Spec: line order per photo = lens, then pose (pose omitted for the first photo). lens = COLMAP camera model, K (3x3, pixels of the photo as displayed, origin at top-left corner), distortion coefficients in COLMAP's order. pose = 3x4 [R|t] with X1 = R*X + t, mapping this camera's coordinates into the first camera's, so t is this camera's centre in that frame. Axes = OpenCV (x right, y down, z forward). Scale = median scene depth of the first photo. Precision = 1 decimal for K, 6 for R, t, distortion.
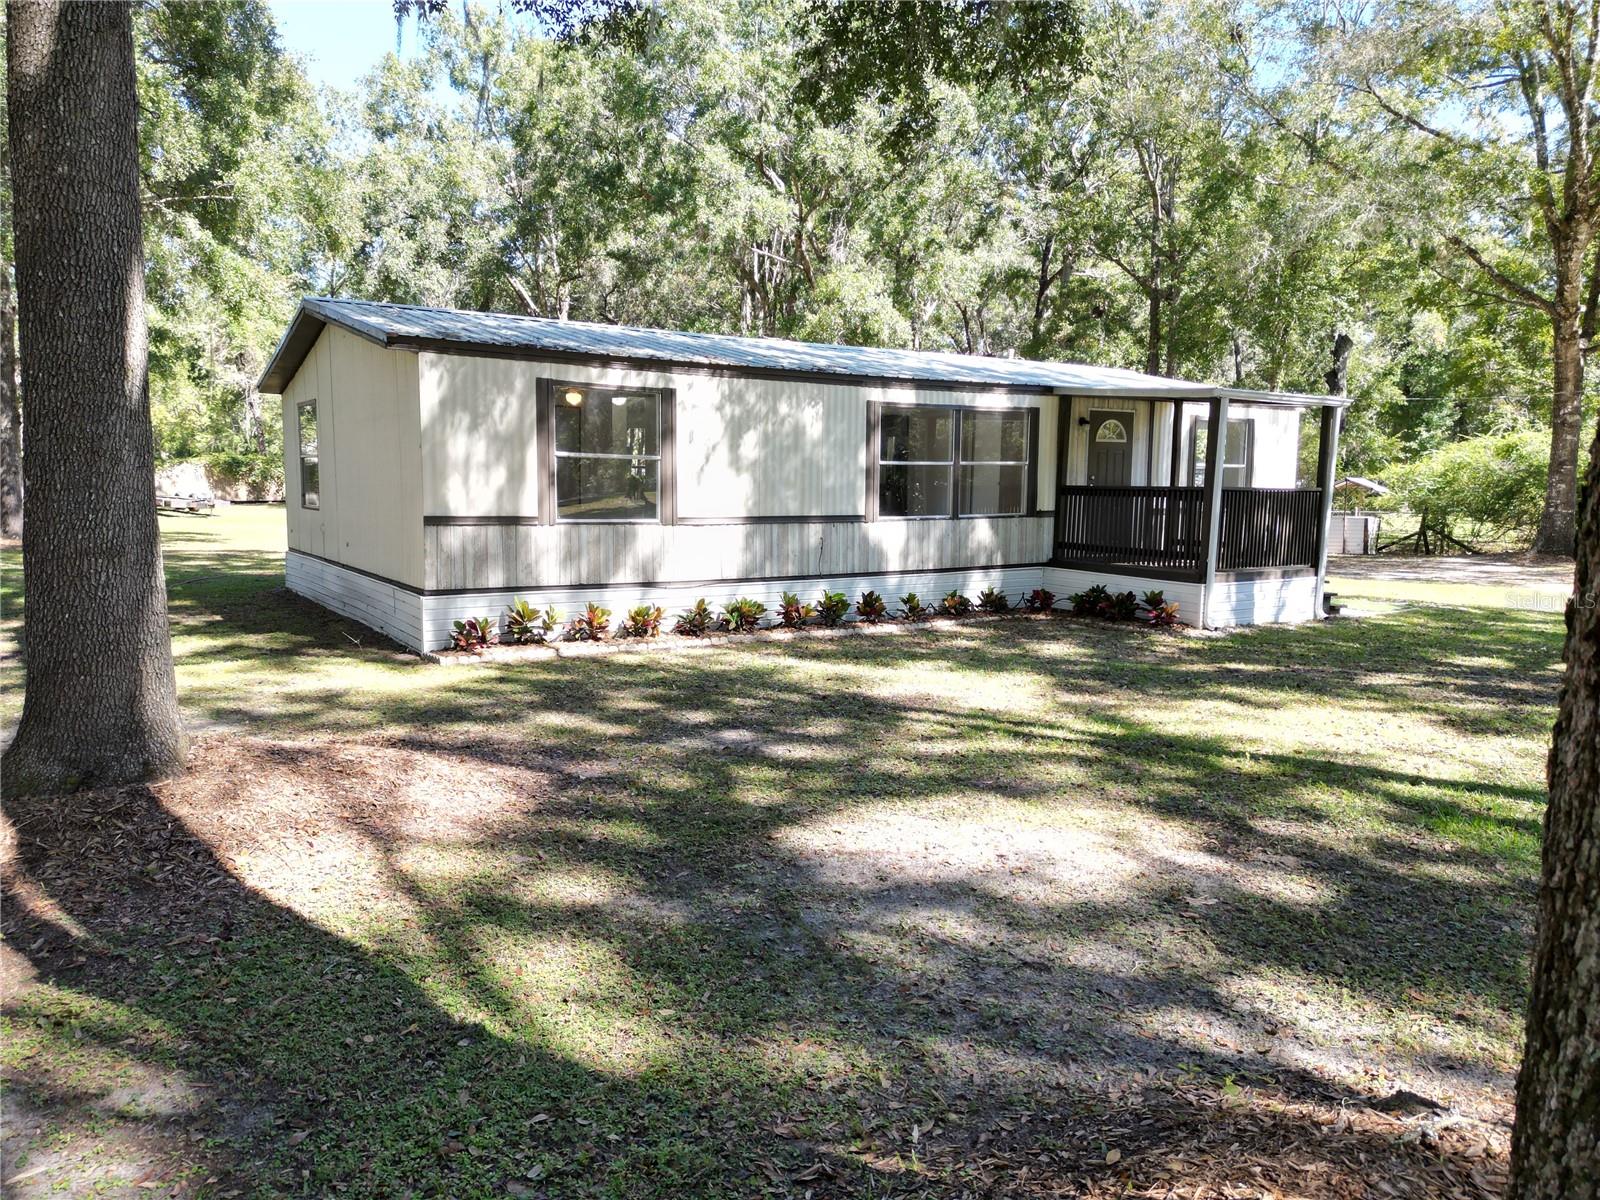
lens RADIAL K [[1118.4, 0, 791.8], [0, 1118.4, 604.0], [0, 0, 1]] dist [0.004330, -0.001239]
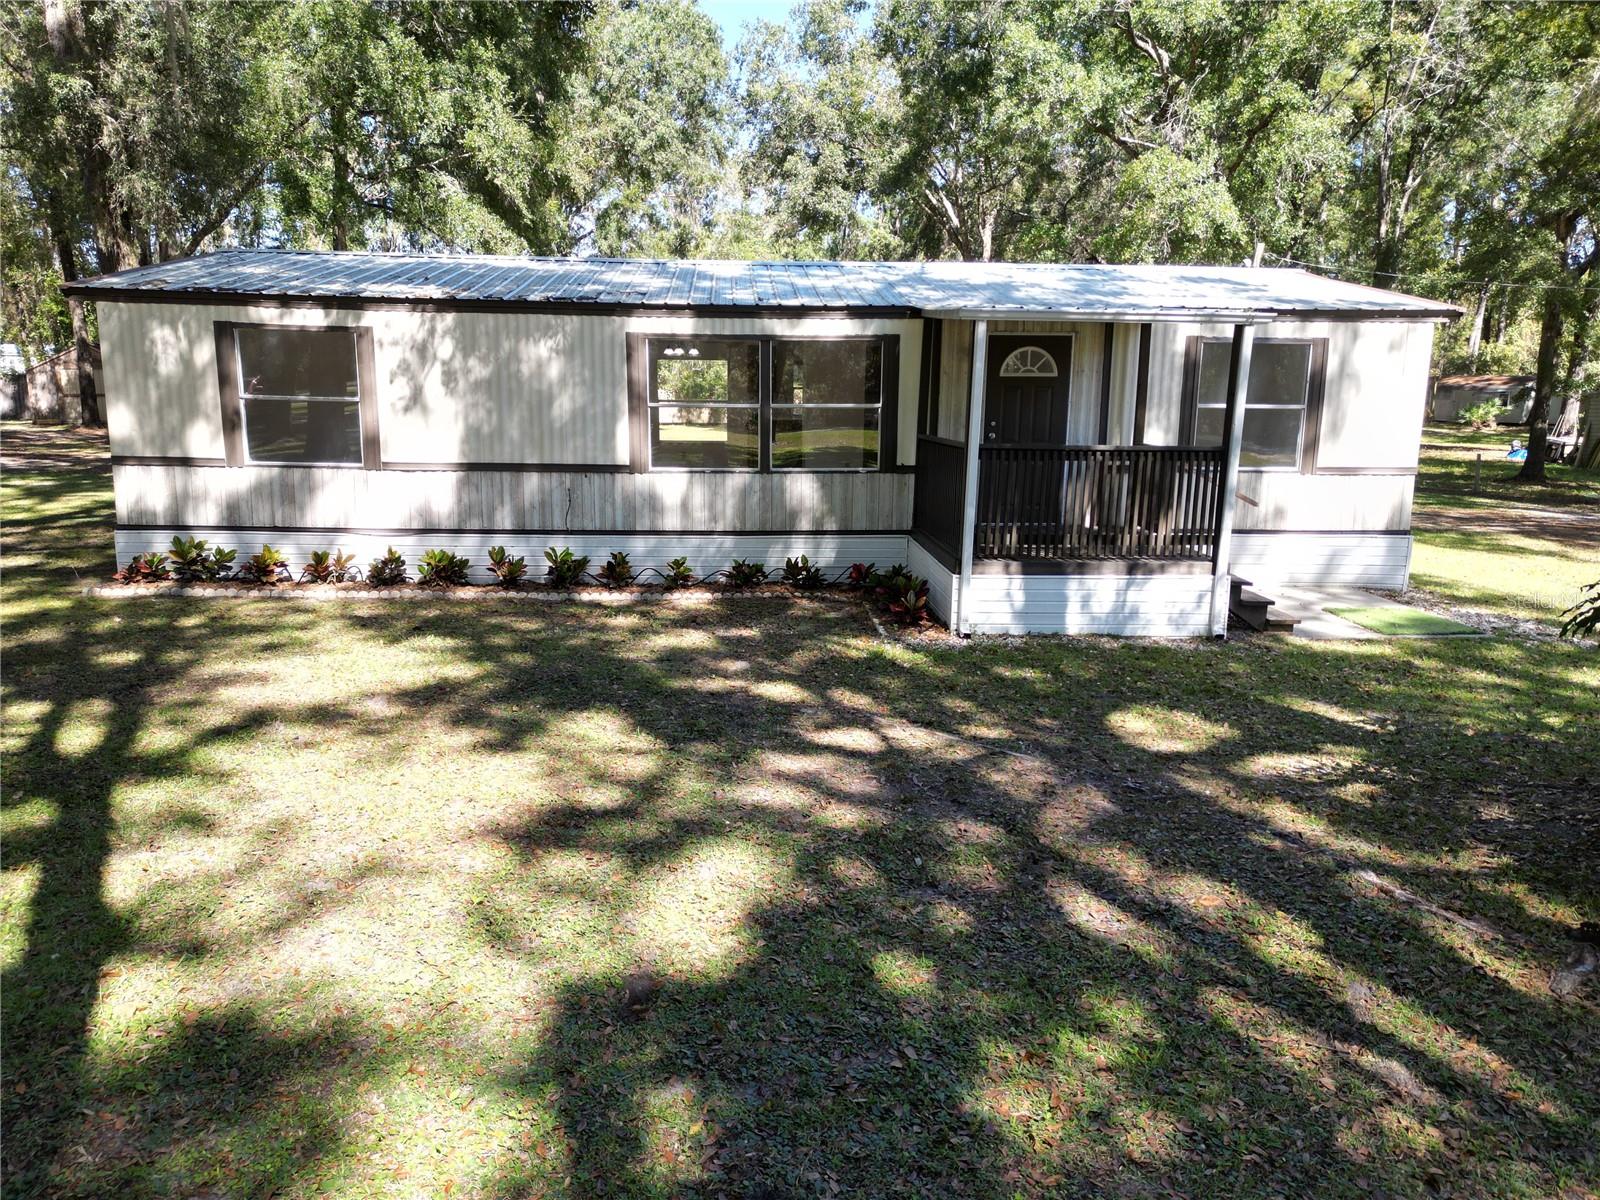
lens RADIAL K [[1118.4, 0, 797.7], [0, 1118.4, 600.2], [0, 0, 1]] dist [0.004330, -0.001239]
pose [[0.879885, 0.093044, -0.465988, 0.585731], [-0.060563, 0.994604, 0.084237, -0.054355], [0.471311, -0.045897, 0.880772, 0.277176]]
